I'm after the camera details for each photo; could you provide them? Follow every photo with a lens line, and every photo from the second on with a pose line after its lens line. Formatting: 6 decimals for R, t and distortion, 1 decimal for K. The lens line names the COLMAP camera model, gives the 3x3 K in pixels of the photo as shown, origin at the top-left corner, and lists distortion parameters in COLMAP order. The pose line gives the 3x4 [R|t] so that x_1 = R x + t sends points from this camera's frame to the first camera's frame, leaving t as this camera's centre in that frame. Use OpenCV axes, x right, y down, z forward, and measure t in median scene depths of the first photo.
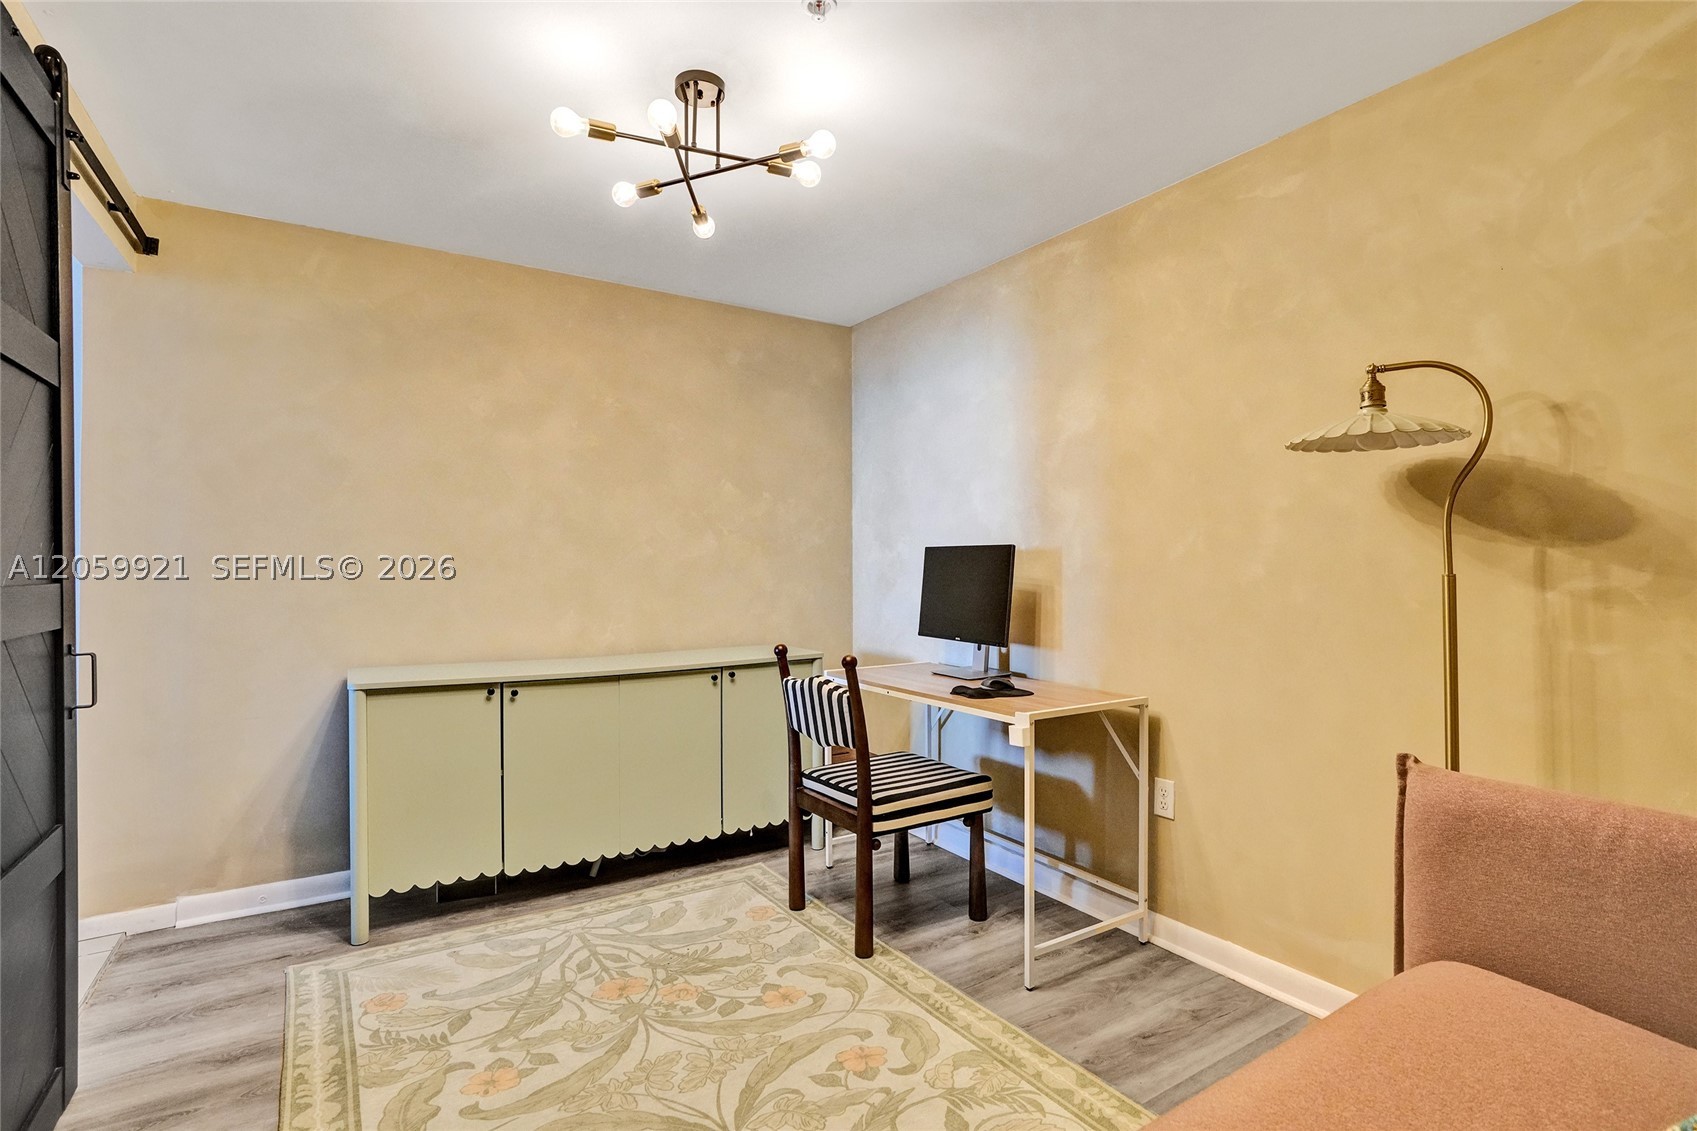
lens RADIAL K [[808.3, 0, 848.5], [0, 808.3, 565.5], [0, 0, 1]] dist [-0.052909, 0.028676]
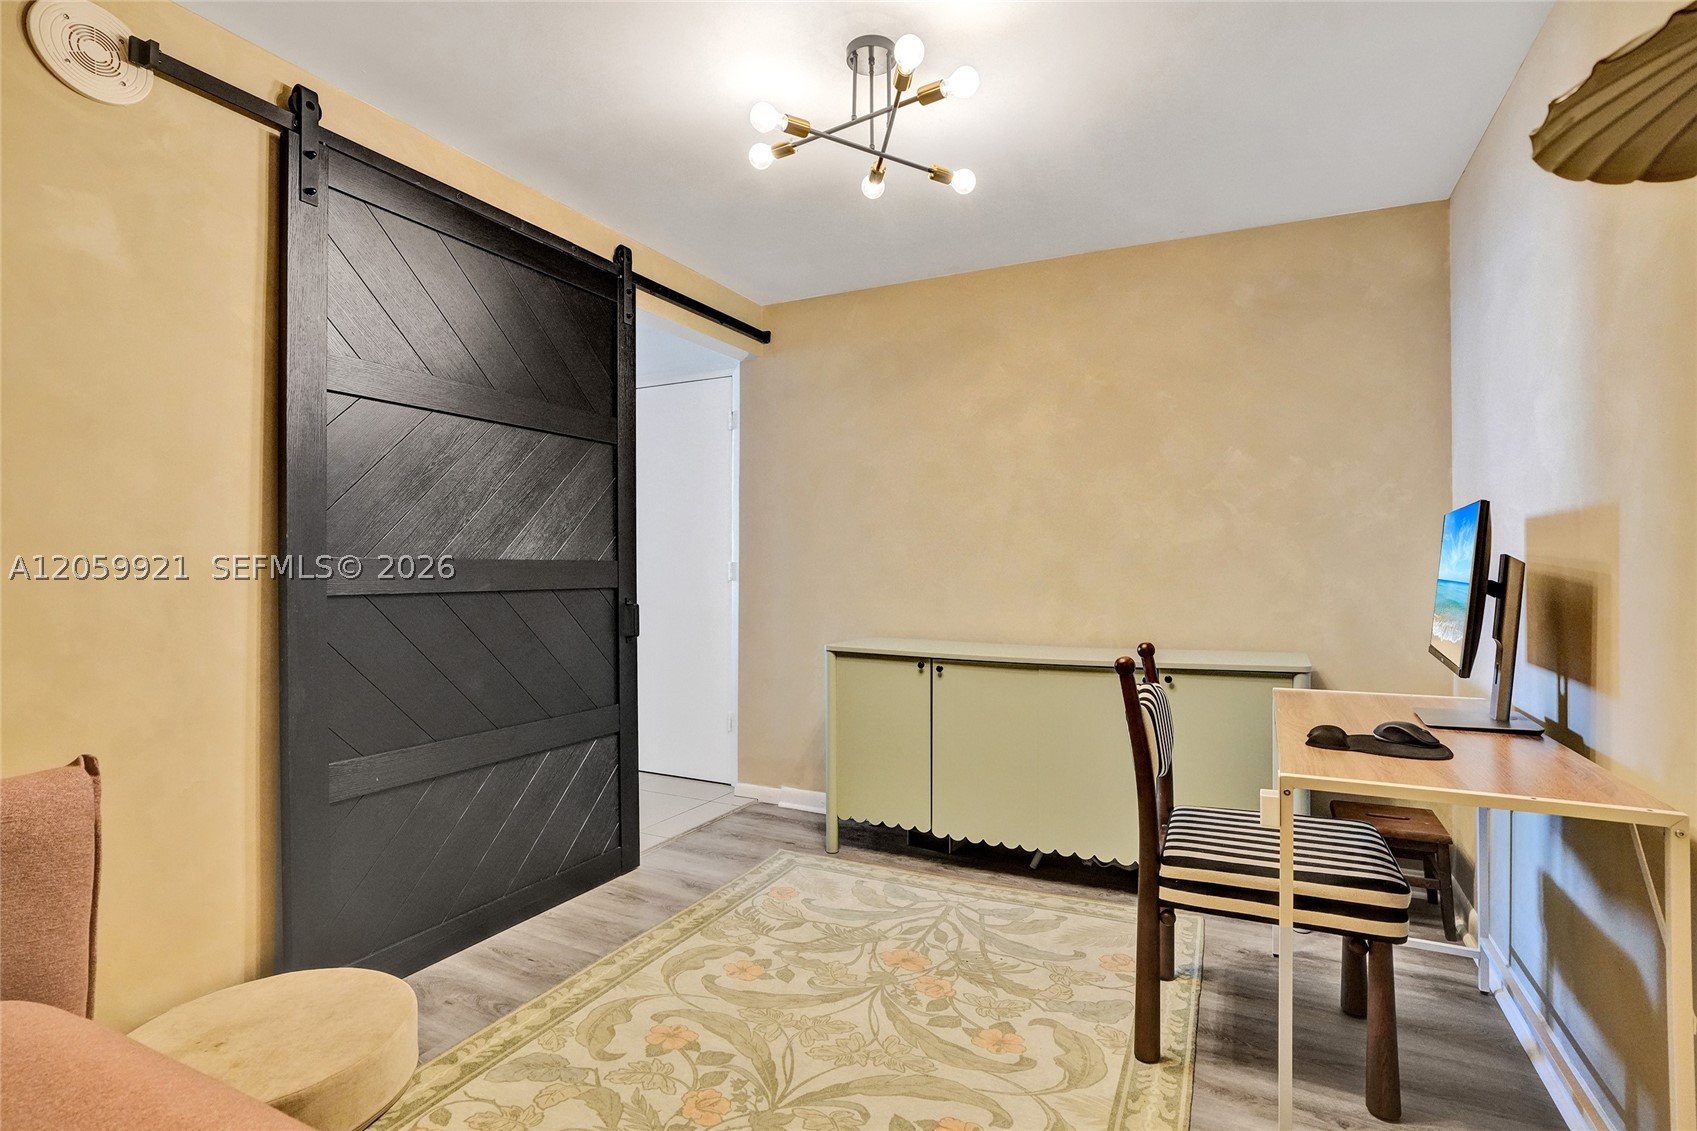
lens RADIAL K [[808.3, 0, 848.5], [0, 808.3, 565.5], [0, 0, 1]] dist [-0.052909, 0.028676]
pose [[0.526020, -0.000234, -0.850472, 0.475848], [-0.000886, 0.999999, -0.000823, 0.021971], [0.850472, 0.001186, 0.526019, 0.343351]]
